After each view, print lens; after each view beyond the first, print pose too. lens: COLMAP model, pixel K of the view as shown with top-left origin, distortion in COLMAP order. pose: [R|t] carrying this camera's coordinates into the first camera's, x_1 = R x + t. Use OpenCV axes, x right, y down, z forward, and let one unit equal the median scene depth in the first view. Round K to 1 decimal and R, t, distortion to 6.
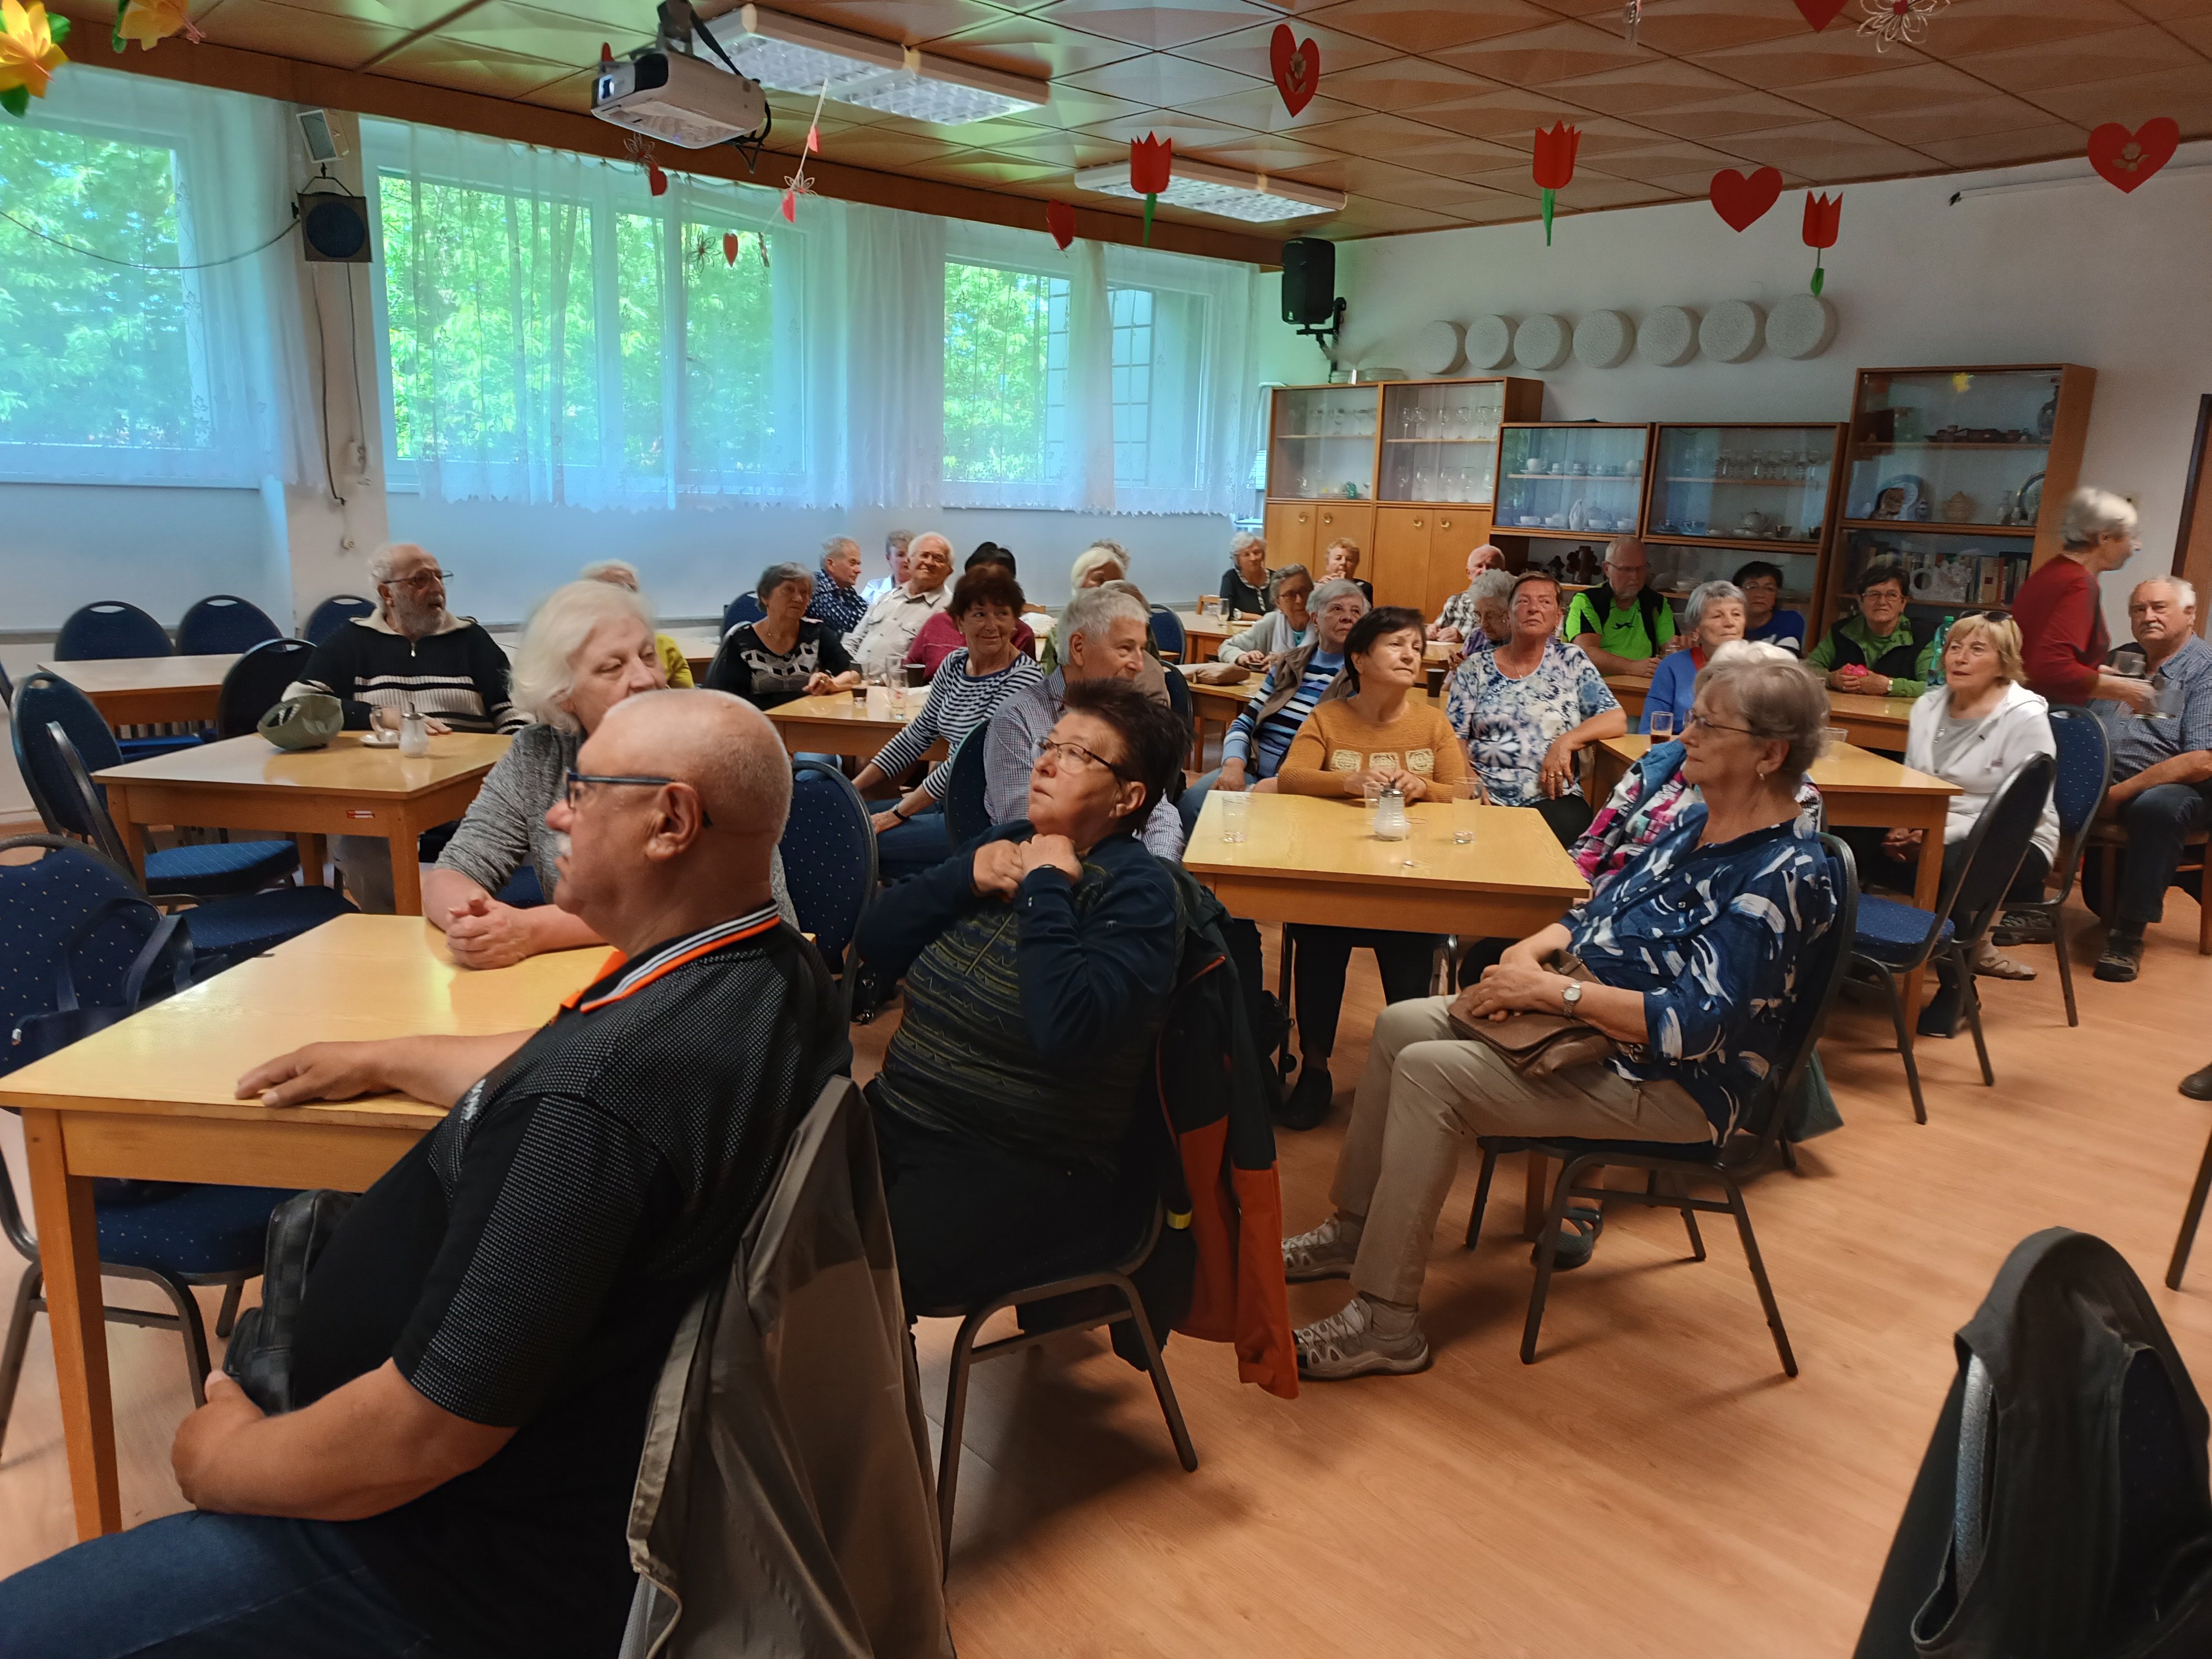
lens RADIAL K [[1539.1, 0, 1106.1], [0, 1539.1, 831.7], [0, 0, 1]] dist [0.032545, -0.030628]
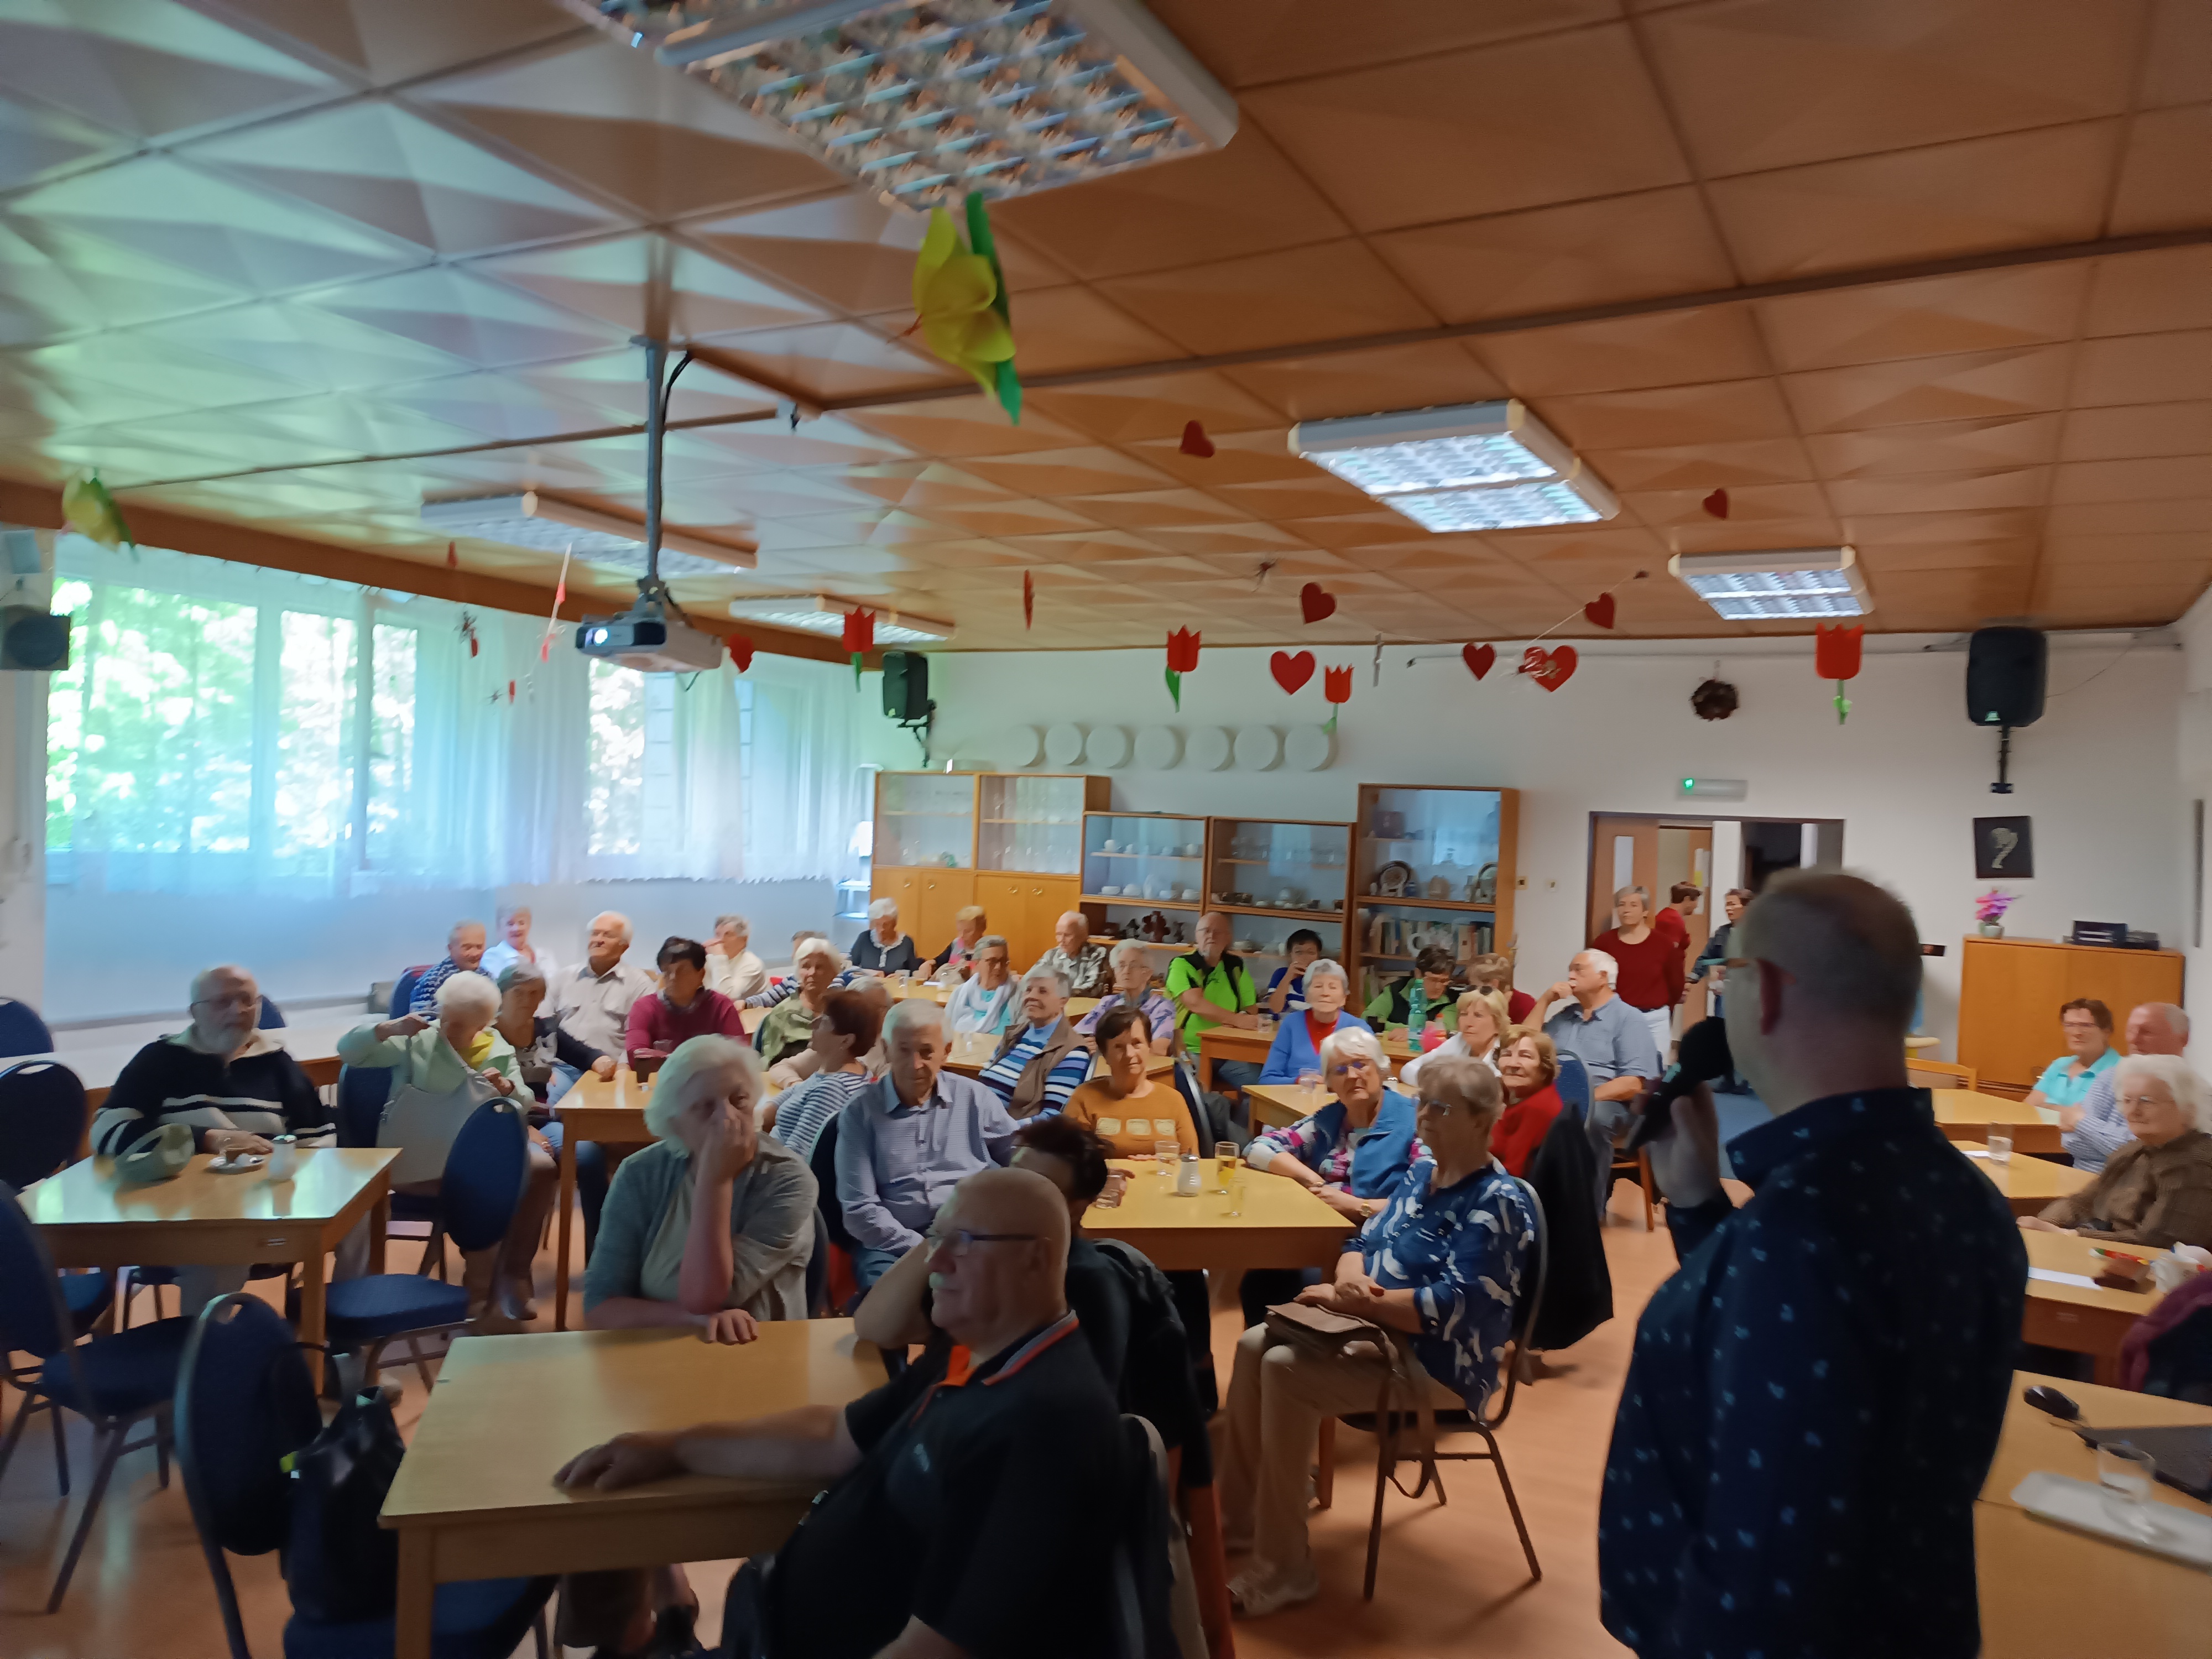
lens RADIAL K [[1539.1, 0, 1096.3], [0, 1539.1, 815.0], [0, 0, 1]] dist [0.032545, -0.030628]
pose [[0.944155, 0.008331, 0.329397, -0.131597], [0.062204, 0.977199, -0.203009, -0.019348], [-0.323578, 0.212161, 0.922109, -0.104308]]
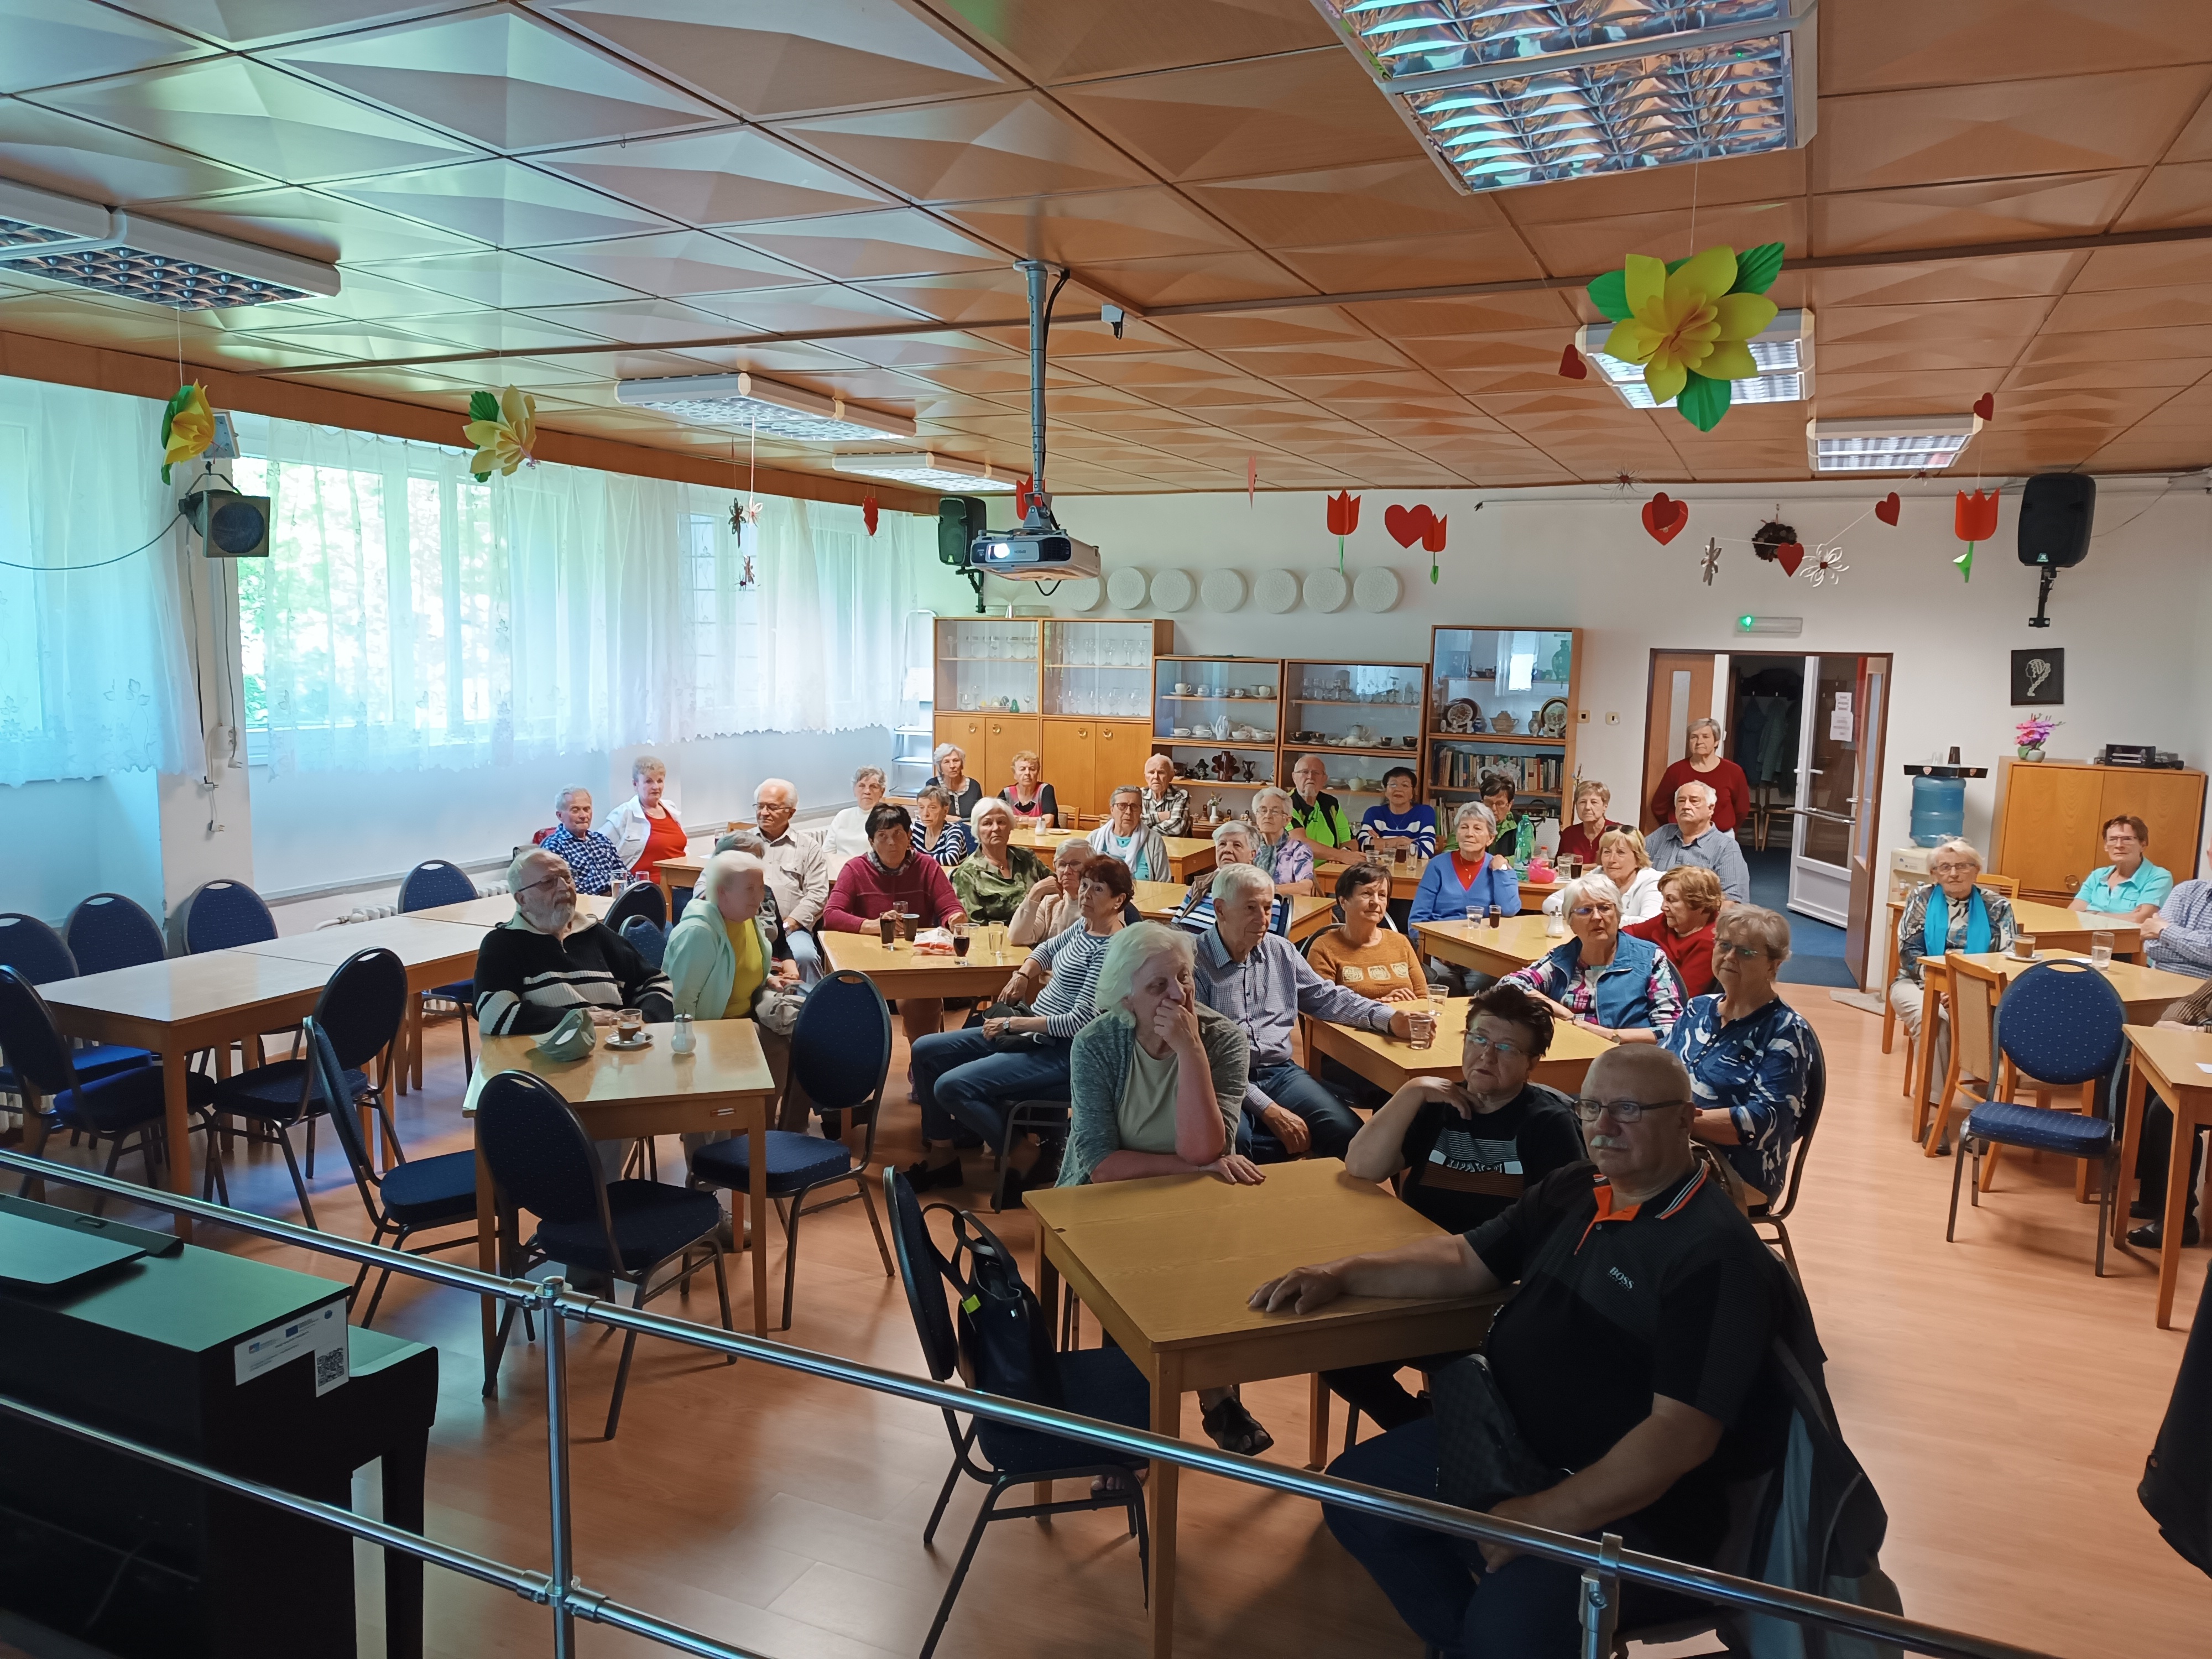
lens RADIAL K [[1539.1, 0, 1097.5], [0, 1539.1, 822.4], [0, 0, 1]] dist [0.032545, -0.030628]
pose [[0.912305, -0.063287, 0.404592, -0.302055], [0.099795, 0.992559, -0.069766, -0.052105], [-0.397167, 0.104024, 0.911832, -0.093538]]
